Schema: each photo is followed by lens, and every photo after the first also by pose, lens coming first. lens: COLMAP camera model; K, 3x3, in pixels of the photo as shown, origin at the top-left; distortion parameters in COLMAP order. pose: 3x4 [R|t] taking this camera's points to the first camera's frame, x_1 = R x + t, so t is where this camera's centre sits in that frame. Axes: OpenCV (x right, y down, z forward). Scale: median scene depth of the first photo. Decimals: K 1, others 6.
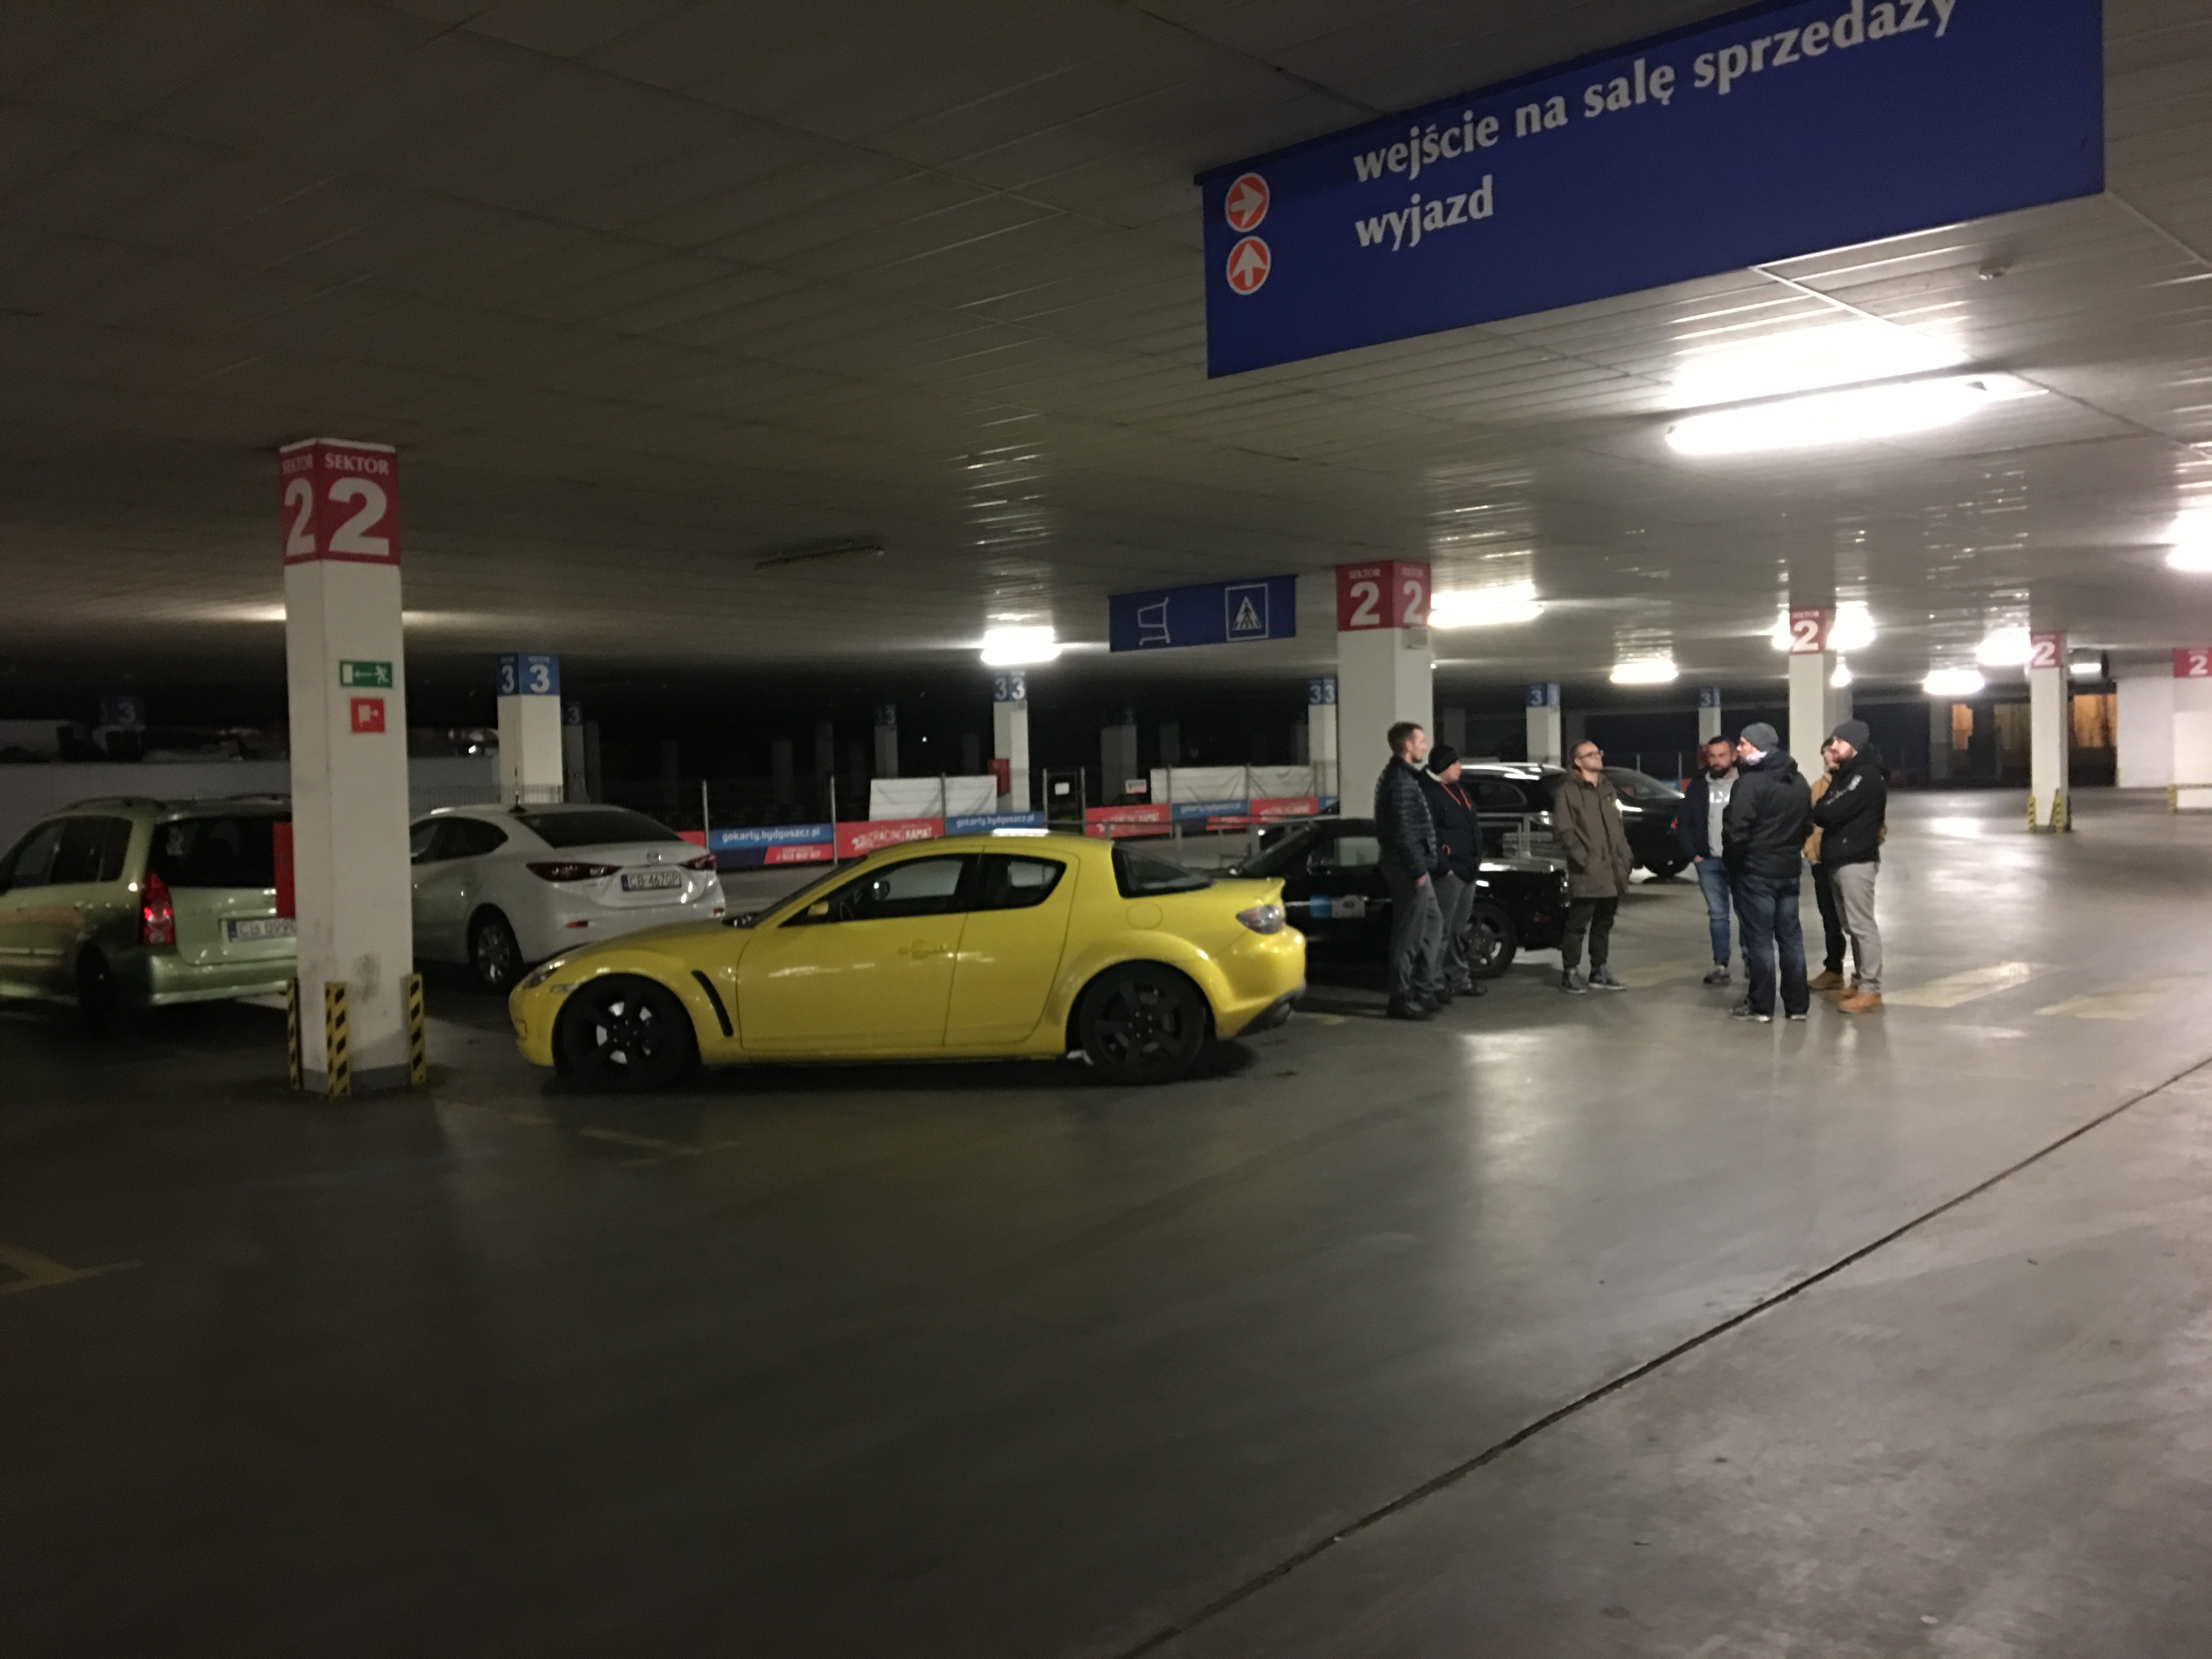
lens RADIAL K [[1852.9, 0, 1106.0], [0, 1852.9, 829.5], [0, 0, 1]] dist [0.107539, -0.150410]
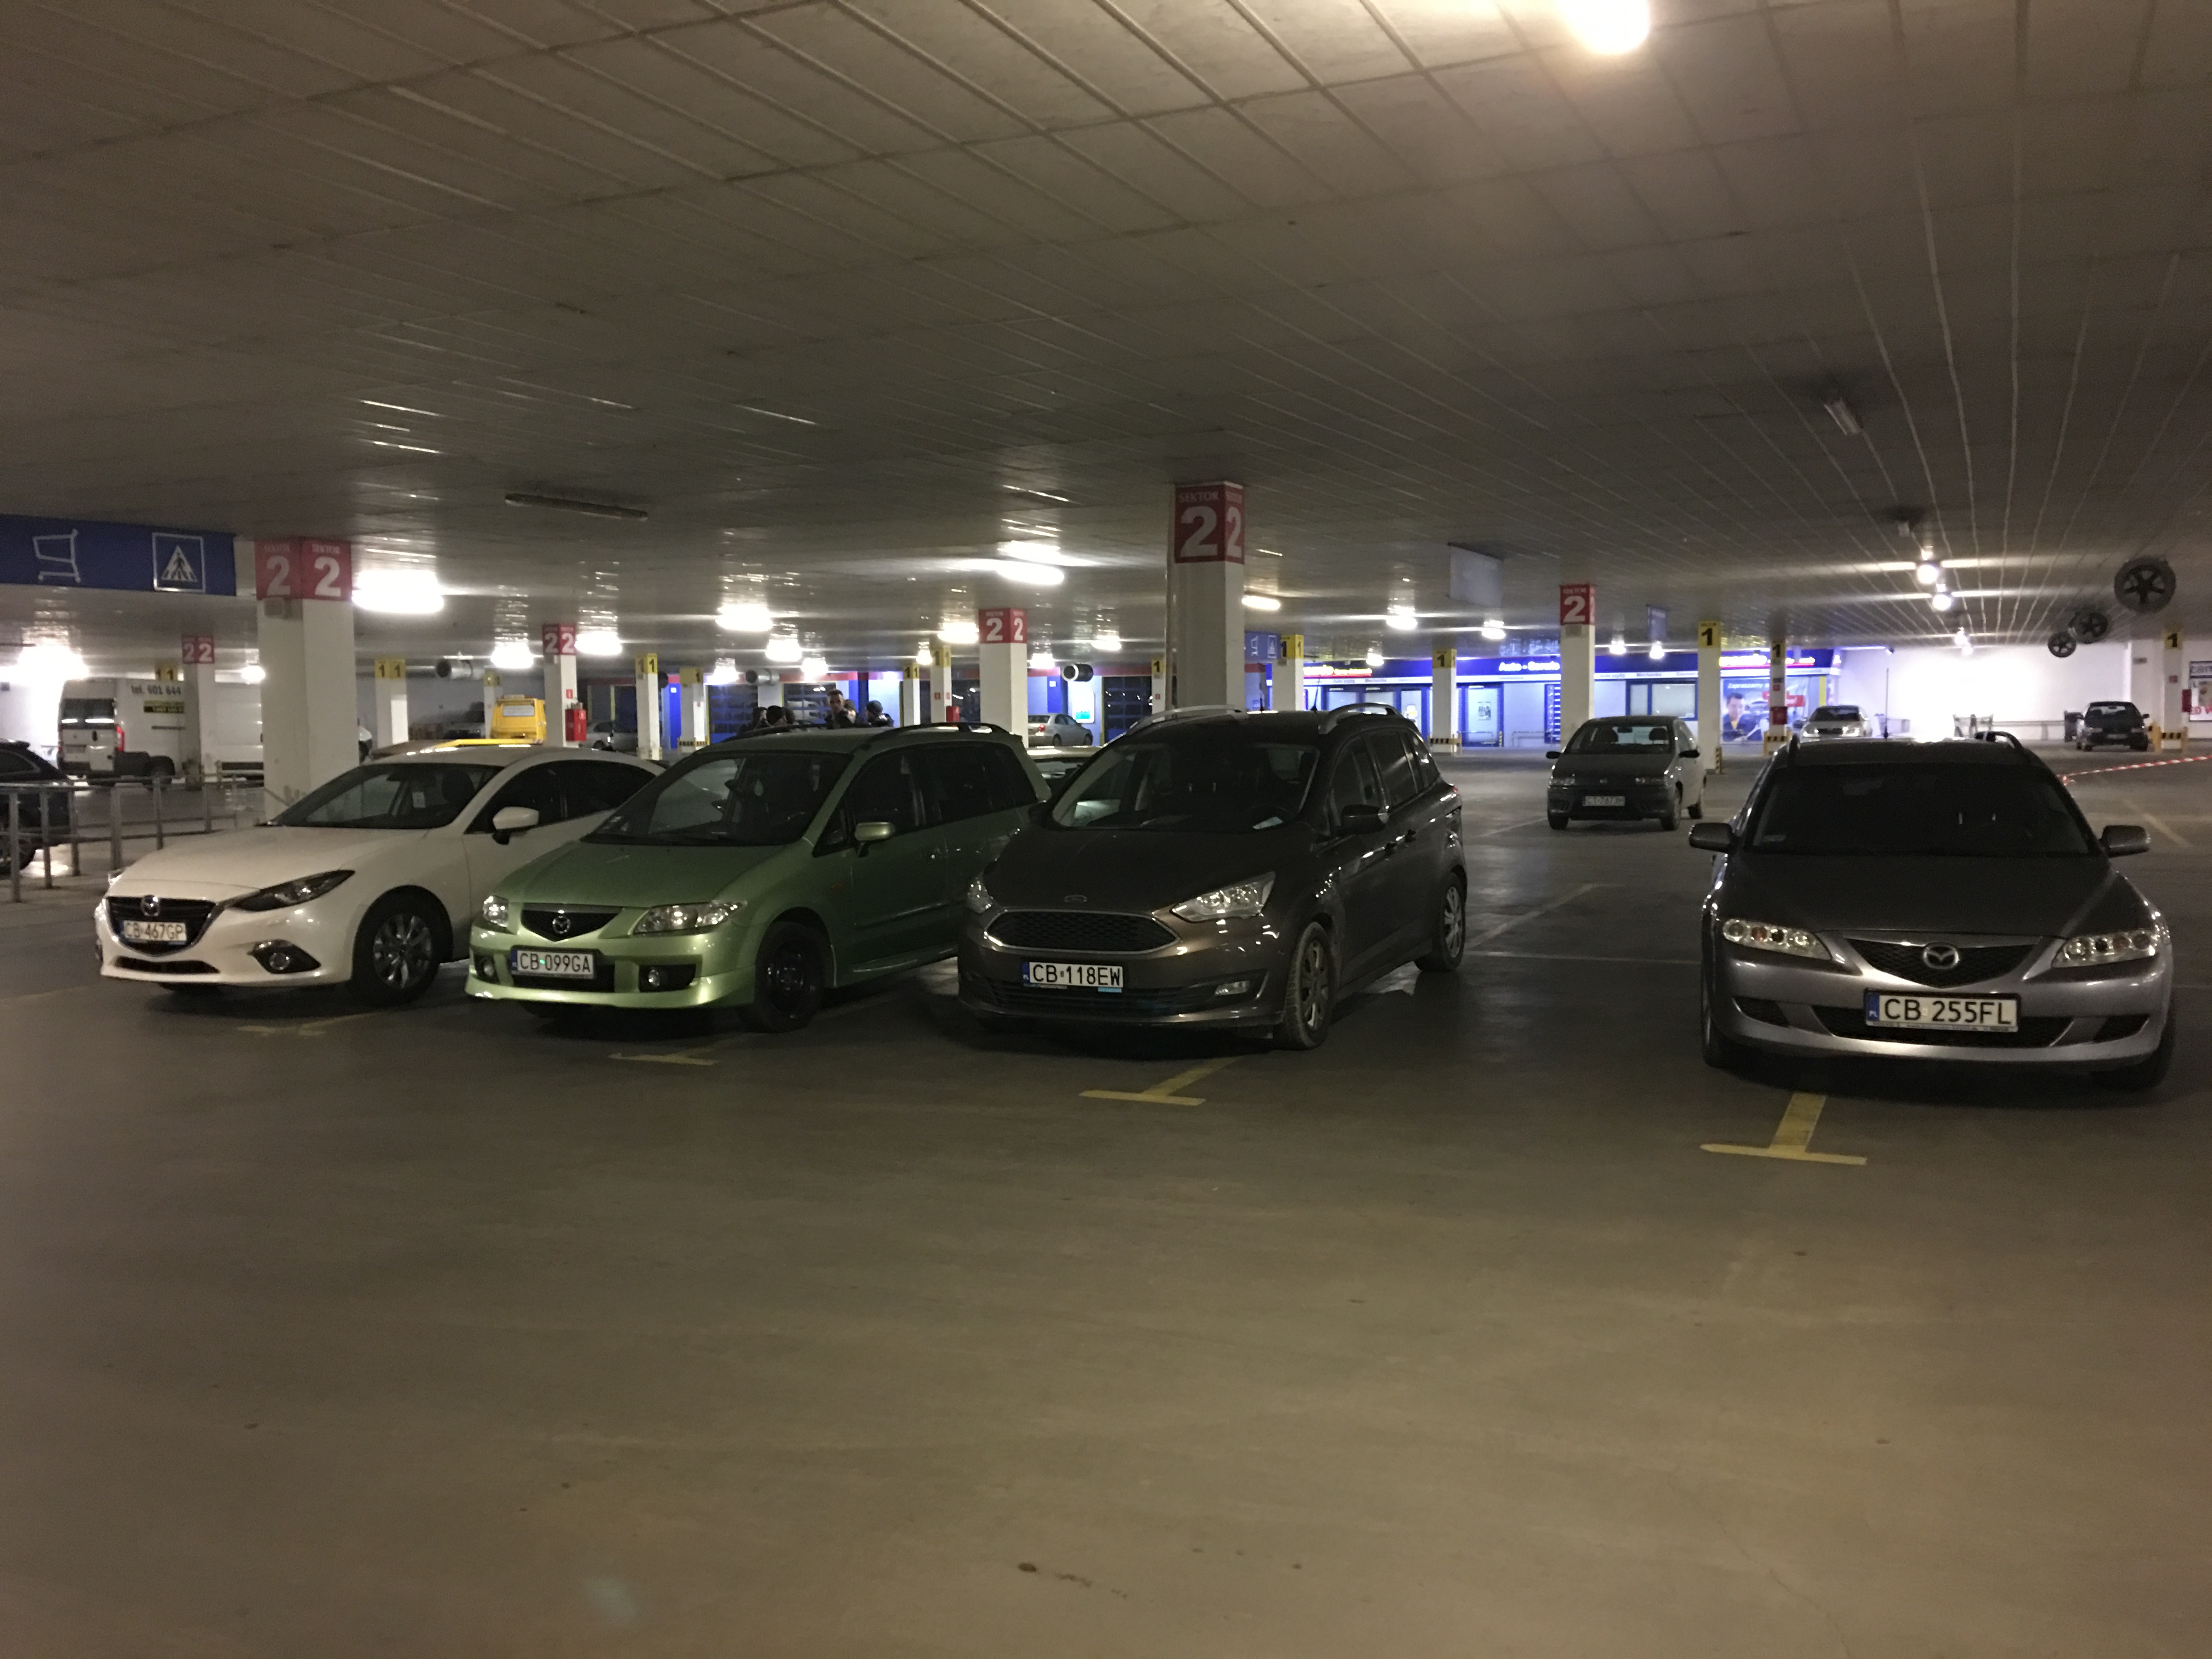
lens RADIAL K [[1852.9, 0, 1106.0], [0, 1852.9, 829.5], [0, 0, 1]] dist [0.107539, -0.150410]
pose [[-0.297077, -0.034162, 0.954242, -1.541097], [0.052622, 0.997255, 0.052084, -0.010948], [-0.953402, 0.065687, -0.294464, 1.318418]]
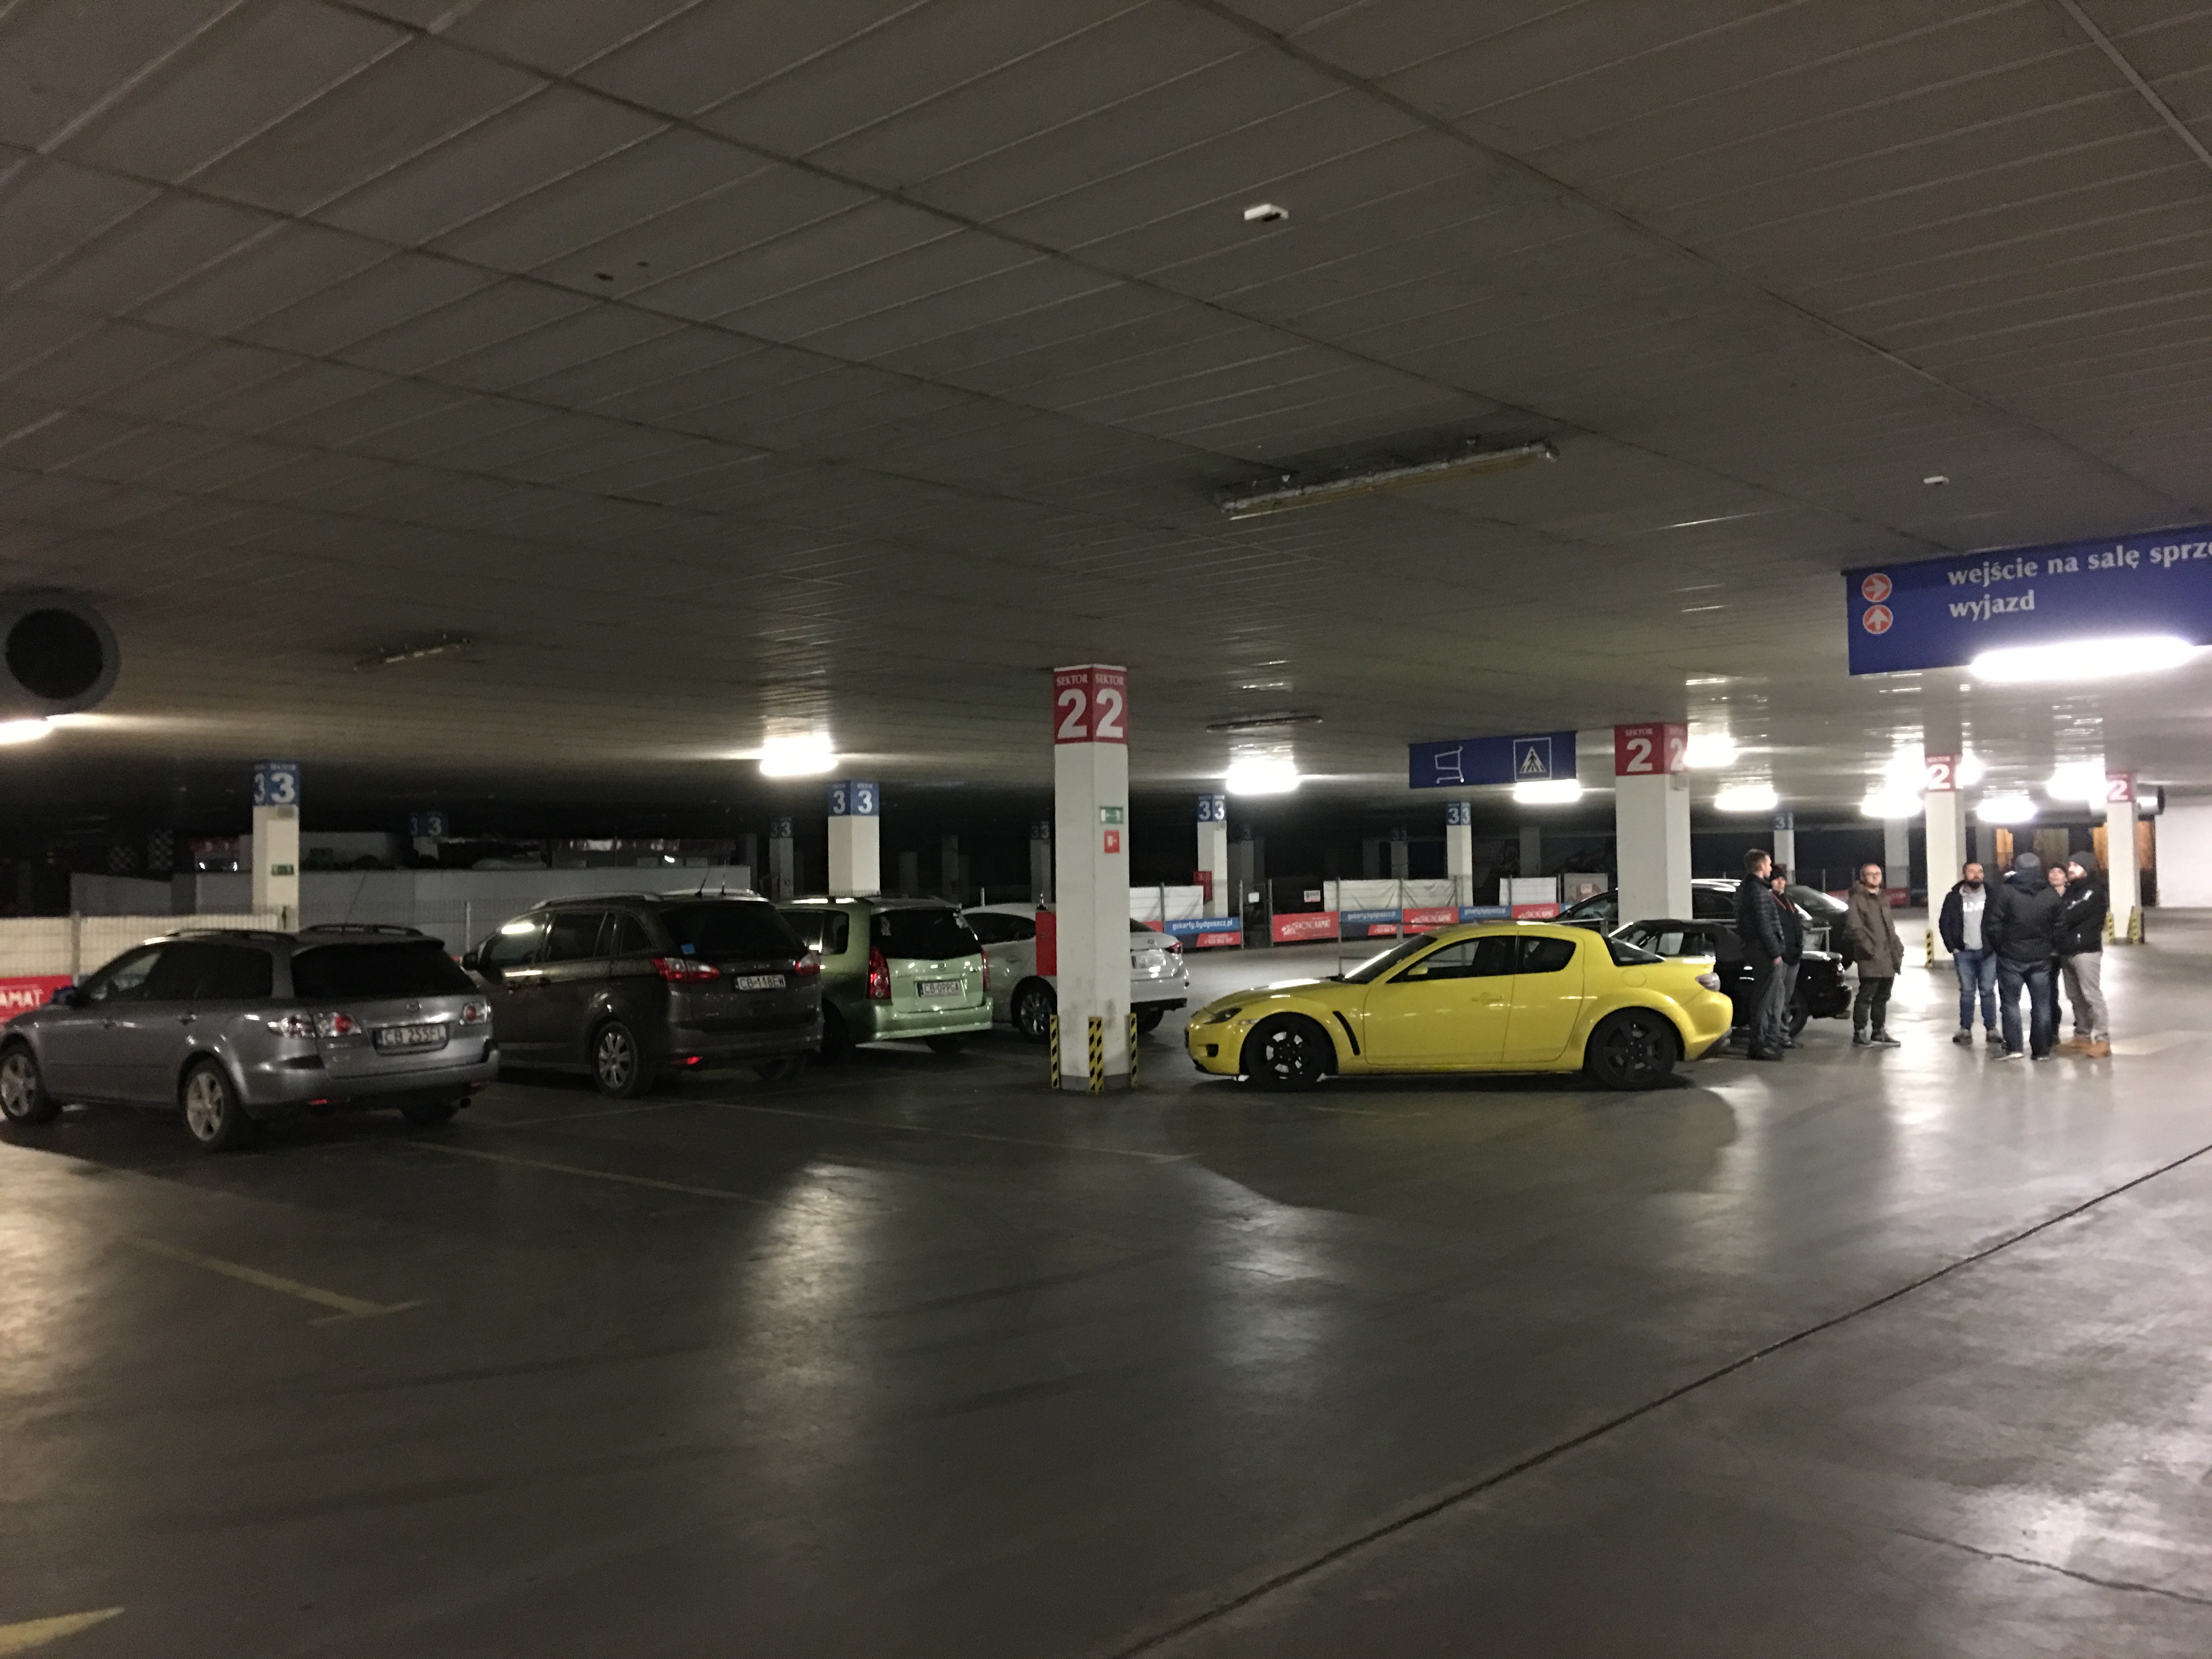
lens RADIAL K [[1852.9, 0, 1106.0], [0, 1852.9, 829.5], [0, 0, 1]] dist [0.107539, -0.150410]
pose [[0.999967, 0.007972, -0.001390, -0.337349], [-0.008041, 0.998152, -0.060225, 0.017148], [0.000907, 0.060234, 0.998184, -0.433751]]
